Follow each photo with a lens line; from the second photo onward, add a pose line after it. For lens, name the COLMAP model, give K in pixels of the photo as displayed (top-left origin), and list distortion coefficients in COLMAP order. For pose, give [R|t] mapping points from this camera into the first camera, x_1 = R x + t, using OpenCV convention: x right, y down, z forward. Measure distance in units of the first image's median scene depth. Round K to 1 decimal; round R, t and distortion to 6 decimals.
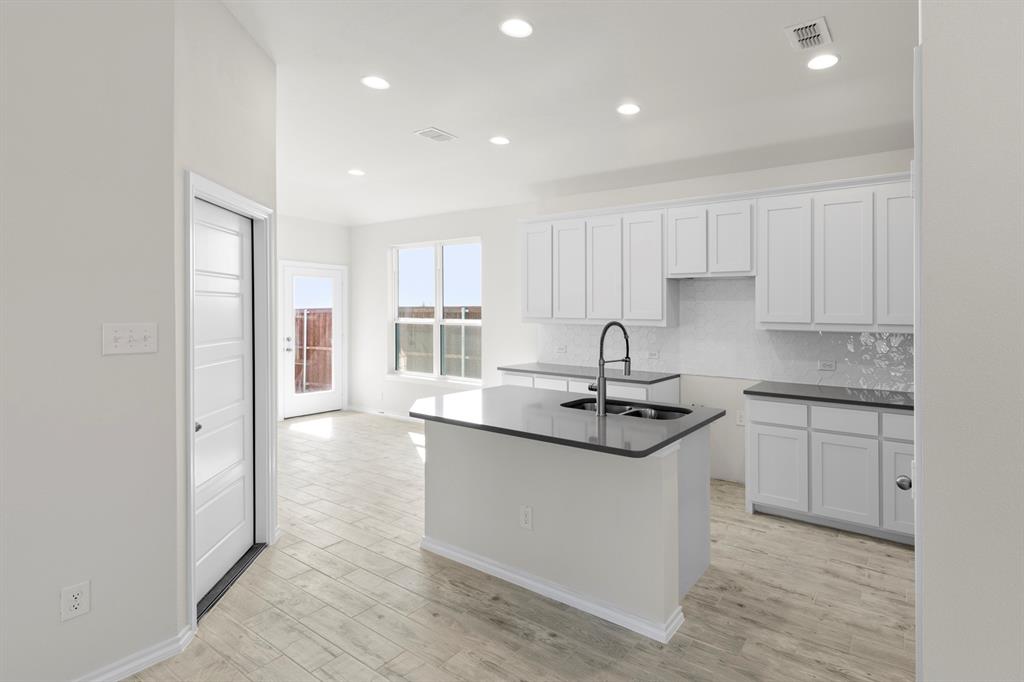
lens RADIAL K [[479.4, 0, 579.7], [0, 479.4, 315.6], [0, 0, 1]] dist [0.002649, 0.000090]
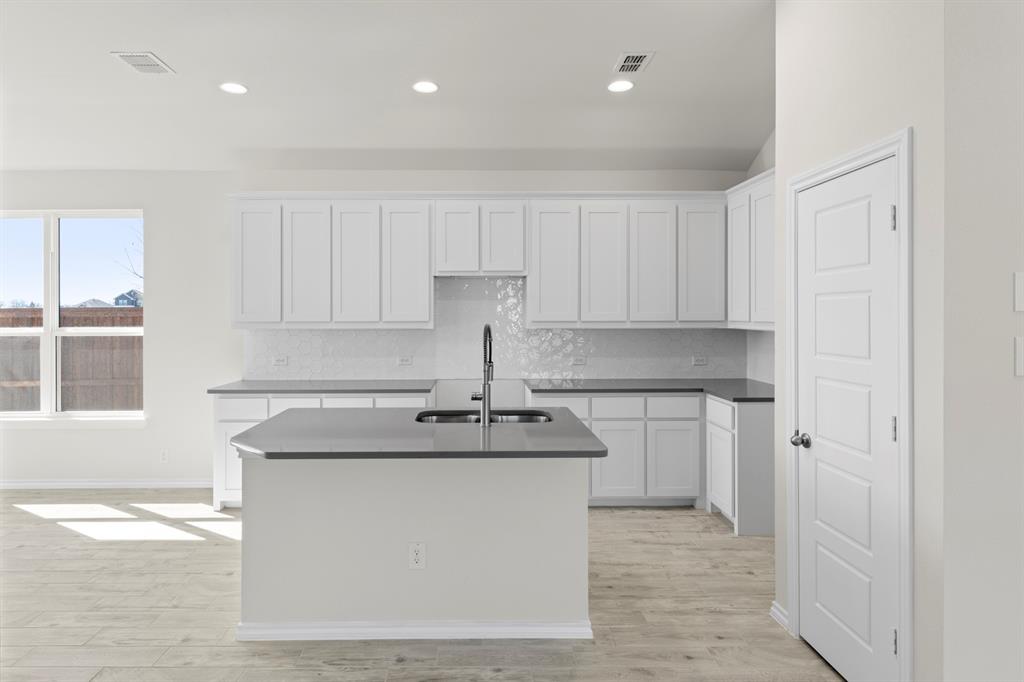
lens RADIAL K [[556.6, 0, 452.9], [0, 556.6, 316.4], [0, 0, 1]] dist [0.001602, 0.000078]
pose [[0.849279, -0.016926, 0.527673, -0.393228], [0.015424, 0.999855, 0.007248, -0.008398], [-0.527719, 0.001983, 0.849417, 0.085268]]
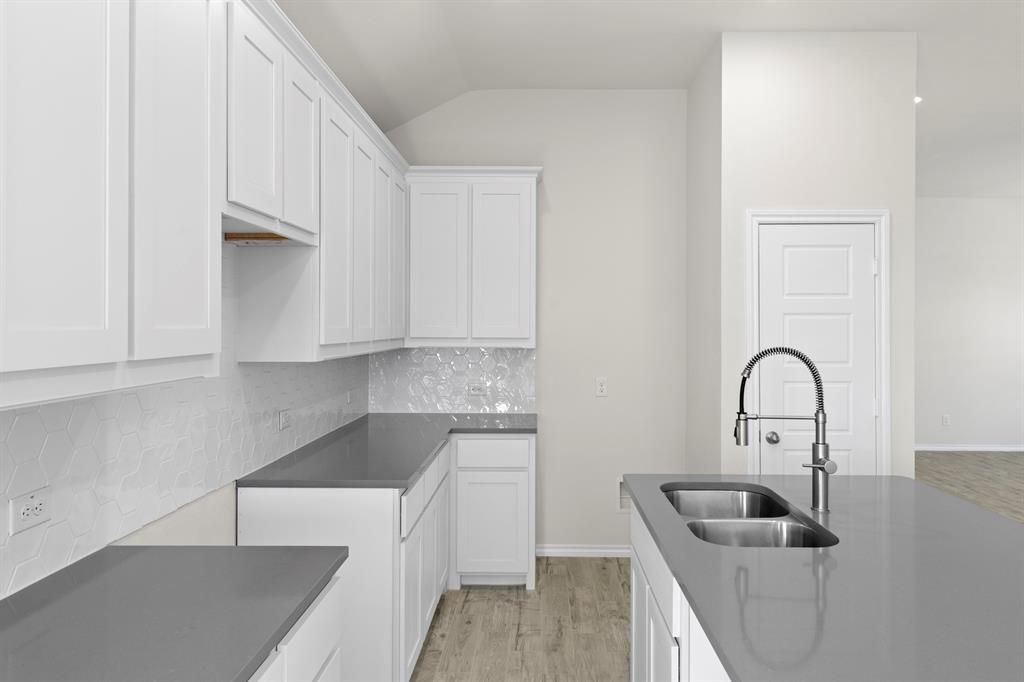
lens RADIAL K [[677.3, 0, 549.3], [0, 677.3, 324.7], [0, 0, 1]] dist [0.014270, -0.002045]
pose [[-0.540928, -0.010162, 0.841008, -0.318099], [-0.003570, 0.999946, 0.009787, -0.015508], [-0.841061, 0.002292, -0.540935, 1.199563]]
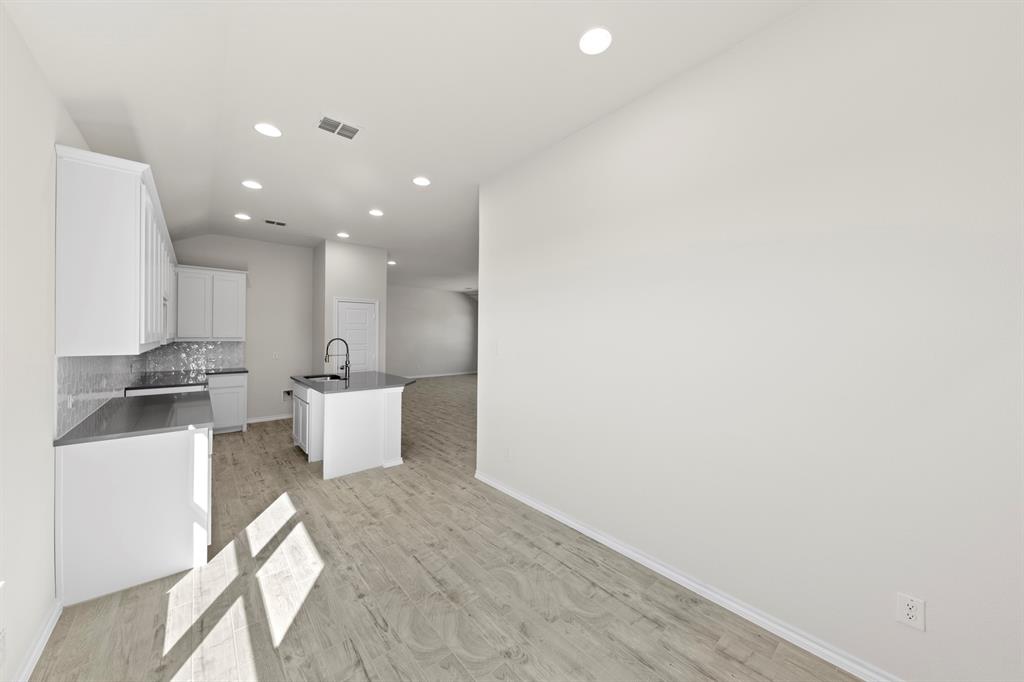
lens RADIAL K [[350.3, 0, 515.6], [0, 350.3, 330.0], [0, 0, 1]] dist [0.003063, -0.000401]
pose [[-0.961727, -0.013111, 0.273695, -0.882767], [-0.015242, 0.999868, -0.005660, -0.022623], [-0.273585, -0.009615, -0.961800, 1.740610]]
